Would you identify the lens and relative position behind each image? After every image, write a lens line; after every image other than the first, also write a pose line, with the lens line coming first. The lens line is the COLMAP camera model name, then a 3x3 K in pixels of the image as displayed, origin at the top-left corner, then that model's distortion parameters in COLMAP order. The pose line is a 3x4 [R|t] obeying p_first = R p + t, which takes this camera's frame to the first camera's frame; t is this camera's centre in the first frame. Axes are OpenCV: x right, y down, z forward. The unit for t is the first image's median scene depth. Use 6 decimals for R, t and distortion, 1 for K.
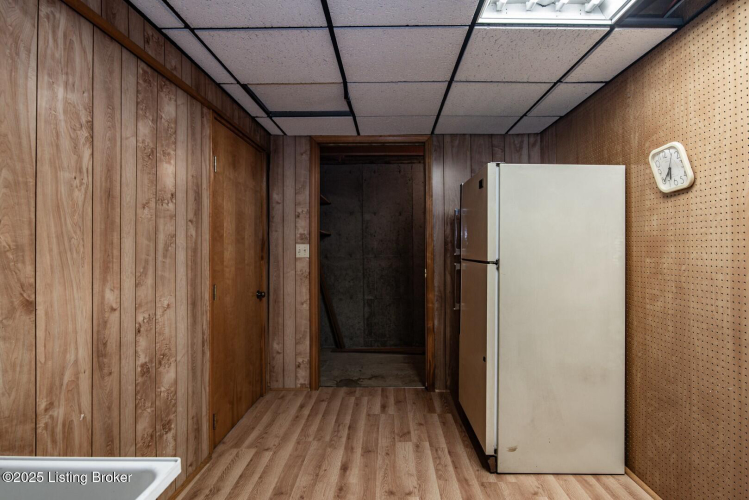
lens RADIAL K [[419.9, 0, 376.4], [0, 419.9, 249.6], [0, 0, 1]] dist [0.003286, 0.000496]
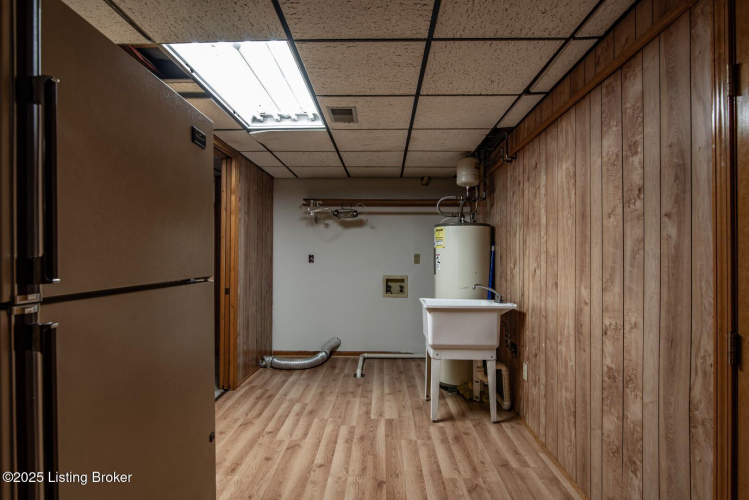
lens RADIAL K [[419.9, 0, 374.9], [0, 419.9, 251.3], [0, 0, 1]] dist [0.003286, 0.000496]
pose [[-0.999948, 0.002848, -0.009774, 0.033955], [0.002935, 0.999956, -0.008962, -0.006583], [0.009748, -0.008991, -0.999912, 1.949425]]
